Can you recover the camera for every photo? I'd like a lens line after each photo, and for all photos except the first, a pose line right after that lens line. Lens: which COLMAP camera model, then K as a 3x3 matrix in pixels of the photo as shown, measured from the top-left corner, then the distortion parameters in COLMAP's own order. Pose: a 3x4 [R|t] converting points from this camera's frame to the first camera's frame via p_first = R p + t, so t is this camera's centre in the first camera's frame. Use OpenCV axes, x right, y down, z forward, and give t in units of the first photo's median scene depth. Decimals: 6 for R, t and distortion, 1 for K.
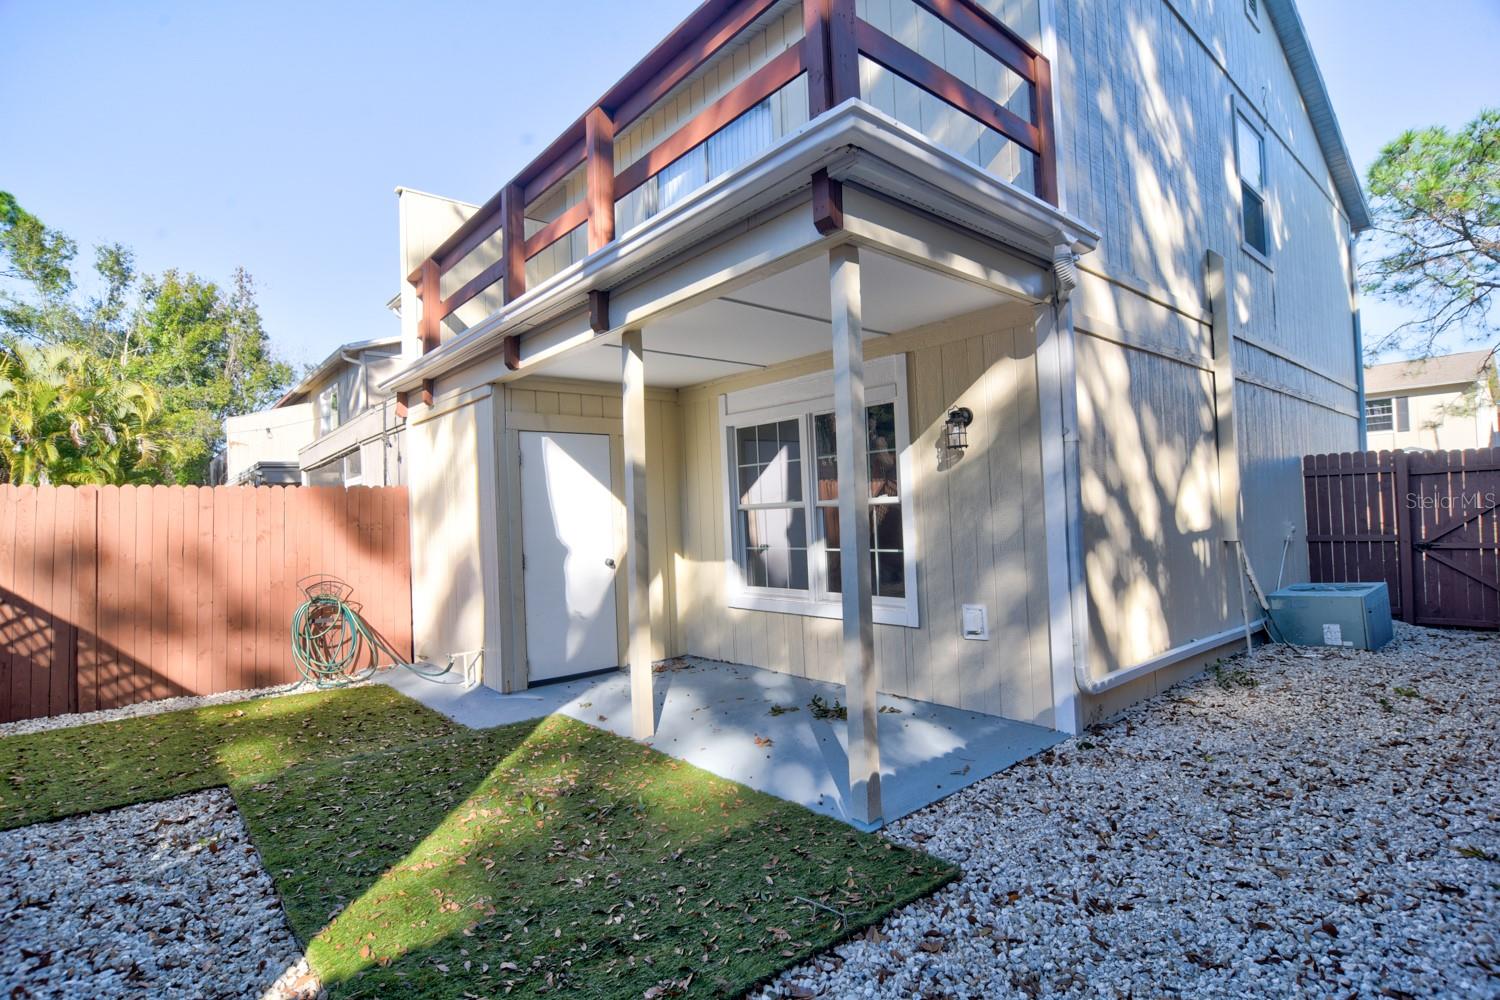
lens RADIAL K [[724.2, 0, 748.9], [0, 724.2, 505.3], [0, 0, 1]] dist [-0.003219, -0.008150]
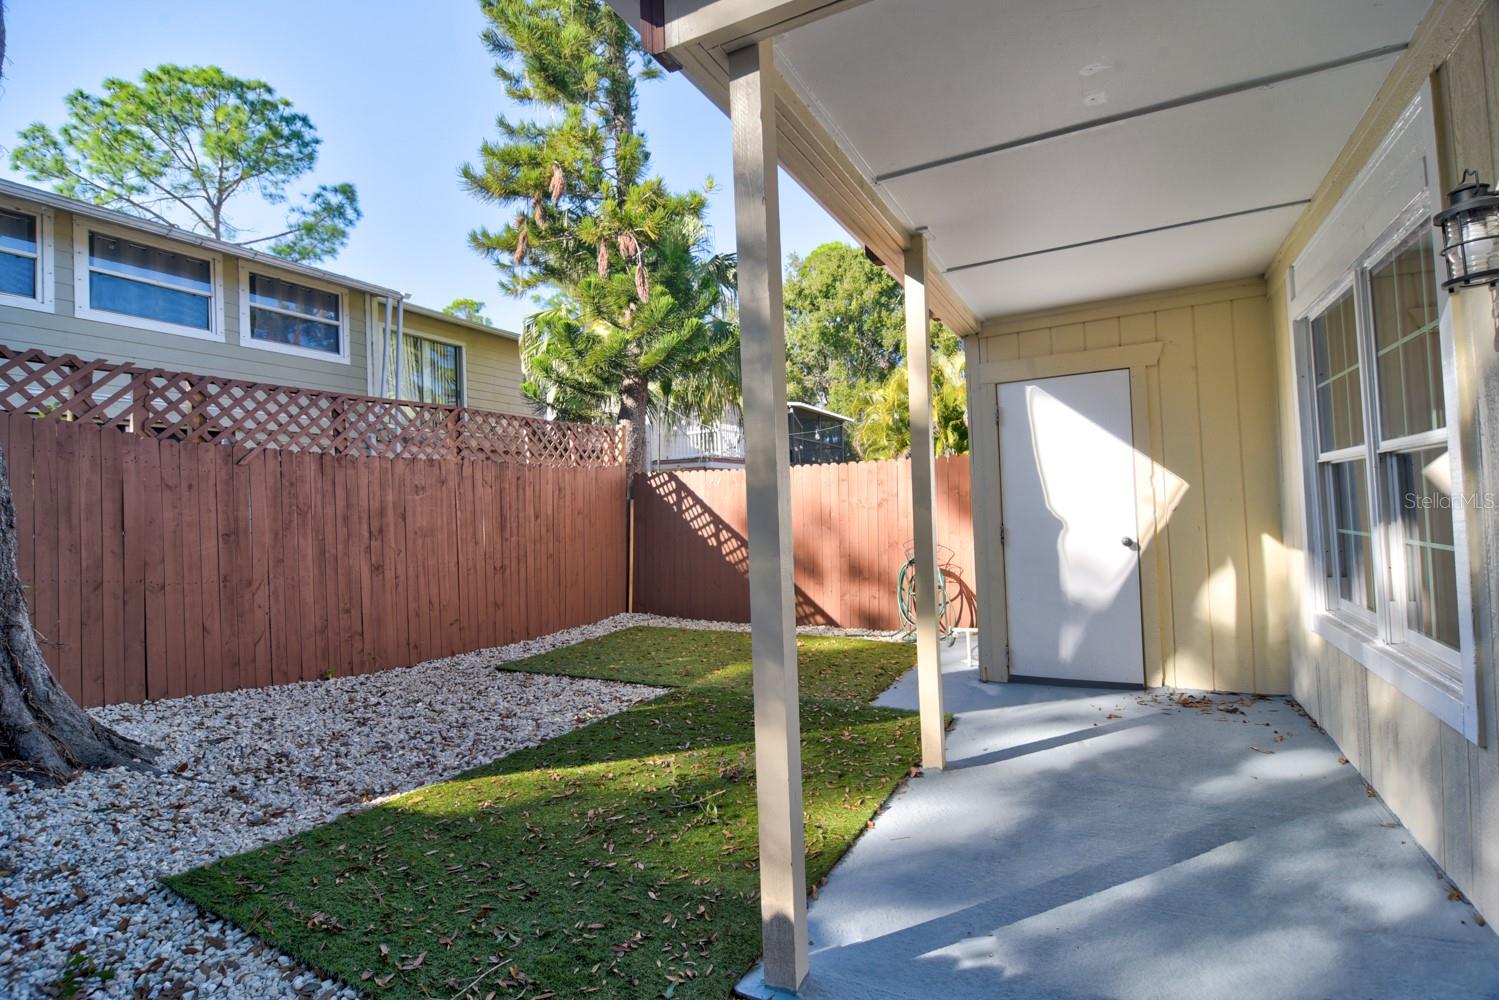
lens RADIAL K [[723.7, 0, 748.4], [0, 723.7, 505.3], [0, 0, 1]] dist [-0.003219, -0.008150]
pose [[0.367935, 0.011404, -0.929782, 0.364921], [0.038634, 0.998874, 0.027539, 0.006356], [0.929049, -0.046053, 0.367080, 0.389784]]
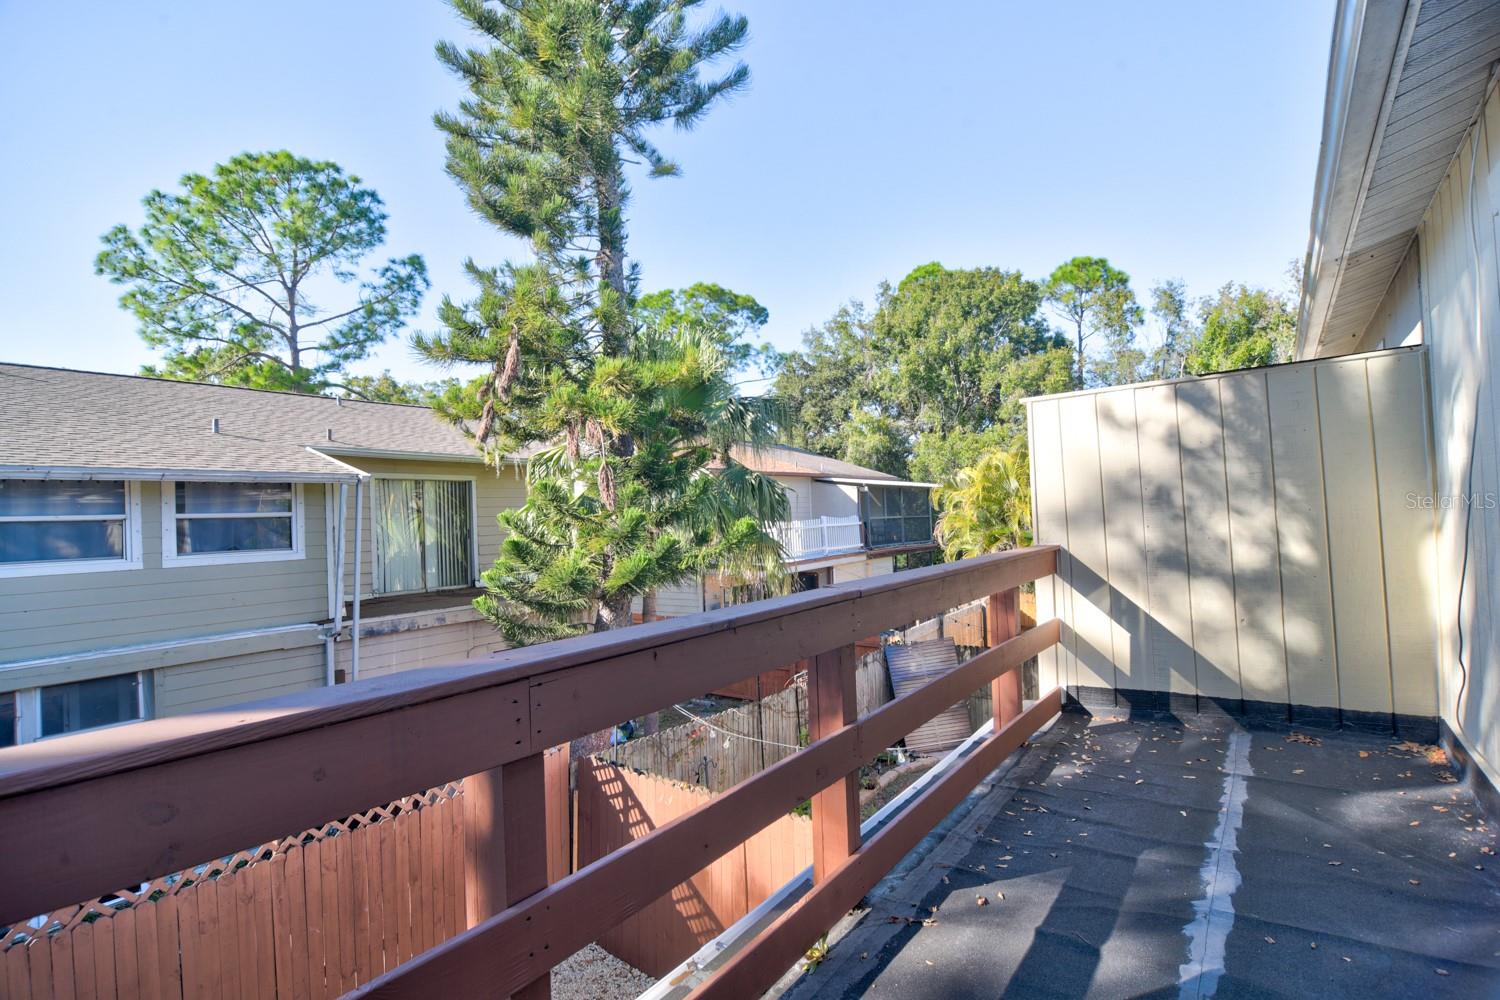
lens RADIAL K [[724.2, 0, 748.9], [0, 724.2, 505.3], [0, 0, 1]] dist [-0.003219, -0.008150]
pose [[0.222307, 0.016025, -0.974845, 0.073430], [0.045714, 0.998594, 0.026841, -0.470454], [0.973904, -0.050531, 0.221262, 0.767204]]
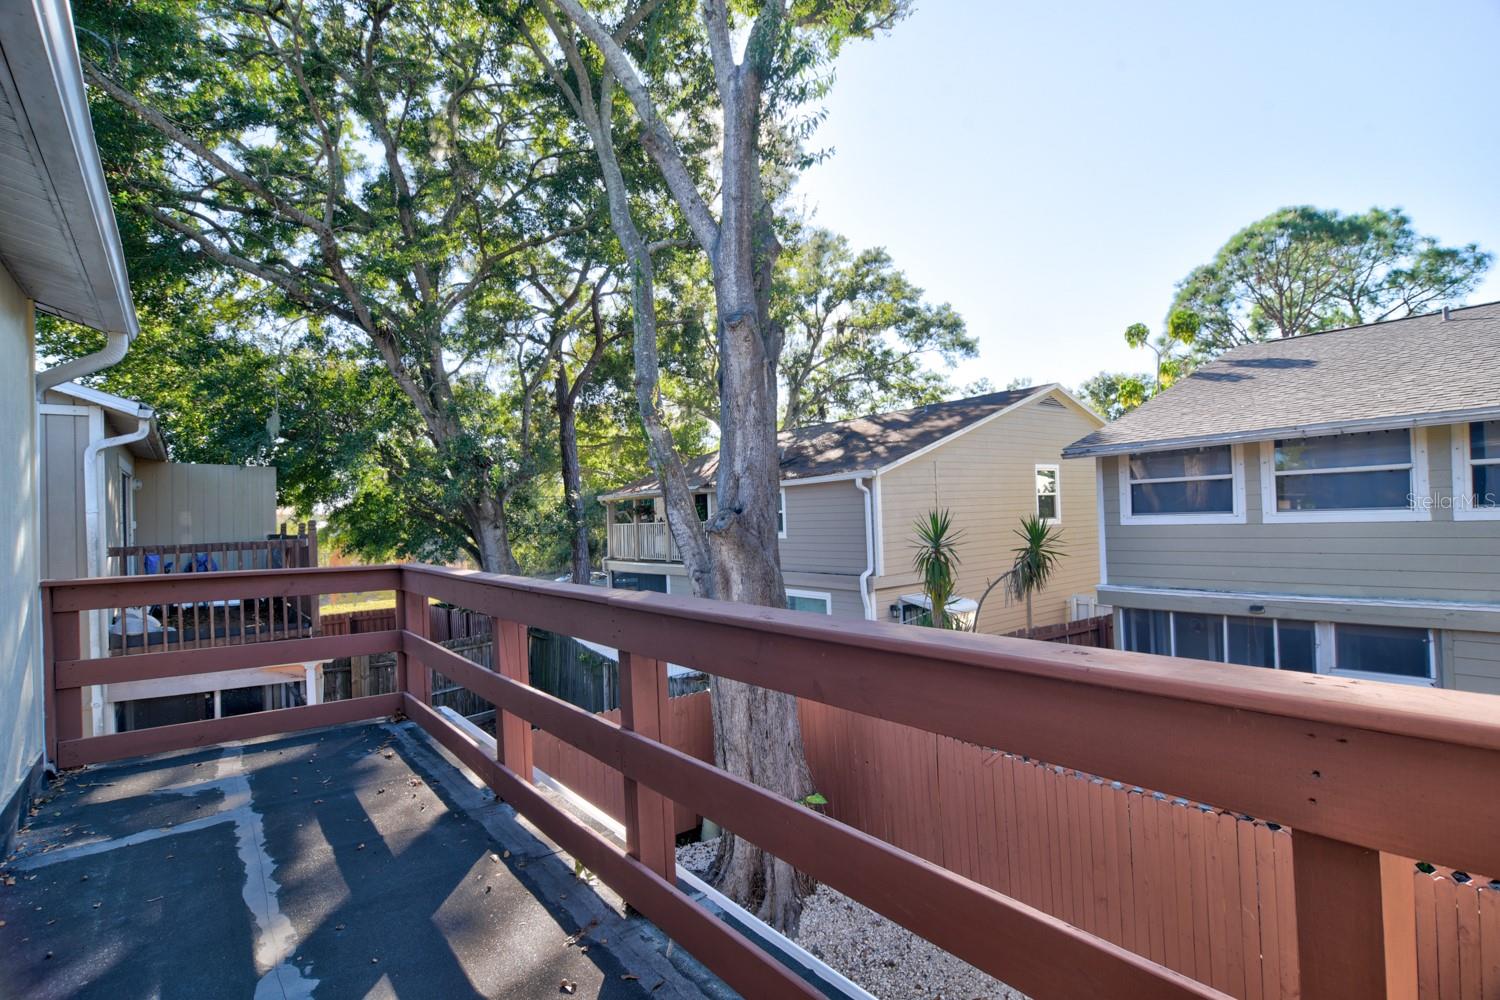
lens RADIAL K [[724.2, 0, 748.9], [0, 724.2, 505.3], [0, 0, 1]] dist [-0.003219, -0.008150]
pose [[-0.995328, 0.079409, 0.054923, -0.604742], [0.077642, 0.996415, -0.033591, -0.430741], [-0.057394, -0.029170, -0.997925, 1.536759]]
